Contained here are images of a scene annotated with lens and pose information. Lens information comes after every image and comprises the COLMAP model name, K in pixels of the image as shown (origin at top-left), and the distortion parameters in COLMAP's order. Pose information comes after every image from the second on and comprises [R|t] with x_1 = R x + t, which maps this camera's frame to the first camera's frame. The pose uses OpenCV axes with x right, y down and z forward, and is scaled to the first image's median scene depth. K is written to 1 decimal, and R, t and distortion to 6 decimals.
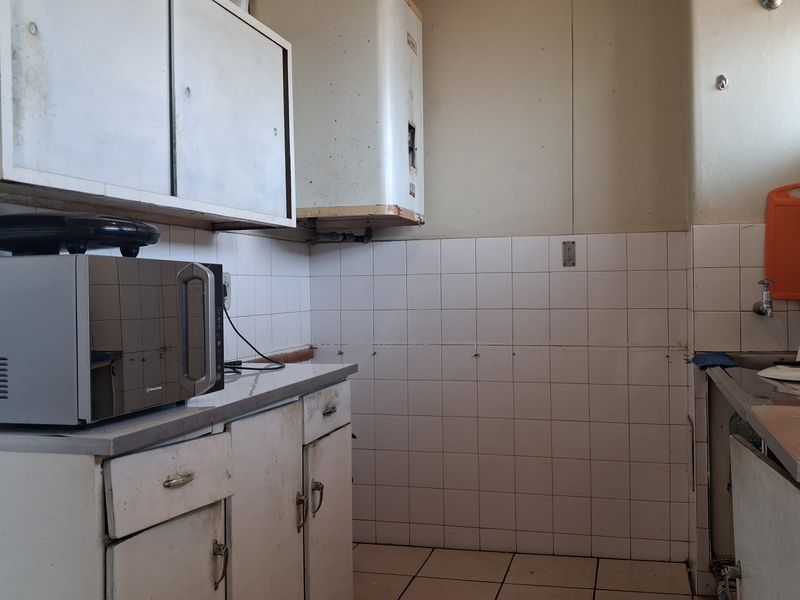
lens RADIAL K [[816.9, 0, 400.0], [0, 816.9, 300.0], [0, 0, 1]] dist [0.113192, -0.267306]
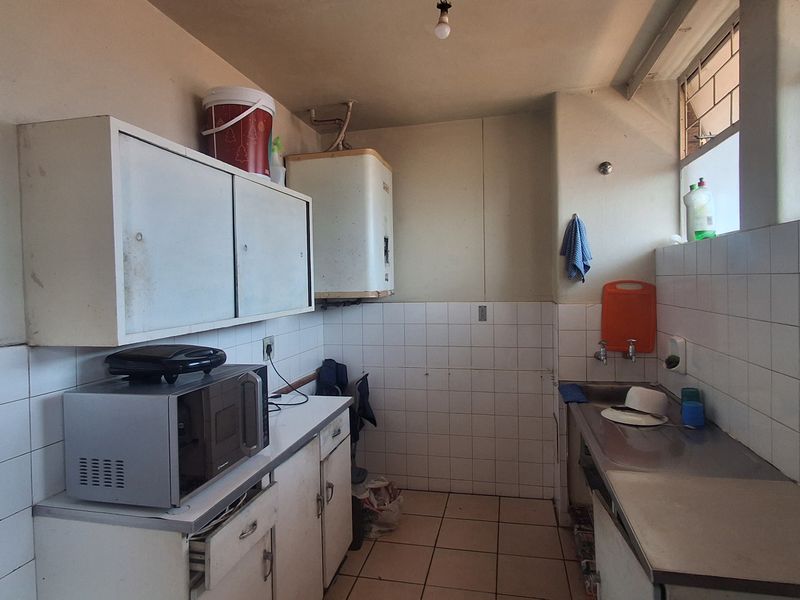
lens RADIAL K [[482.4, 0, 395.1], [0, 482.4, 295.5], [0, 0, 1]] dist [-0.000636, -0.000210]
pose [[0.999177, -0.005076, 0.040237, -0.008126], [0.004700, 0.999944, 0.009436, -0.122940], [-0.040283, -0.009239, 0.999146, 0.056153]]
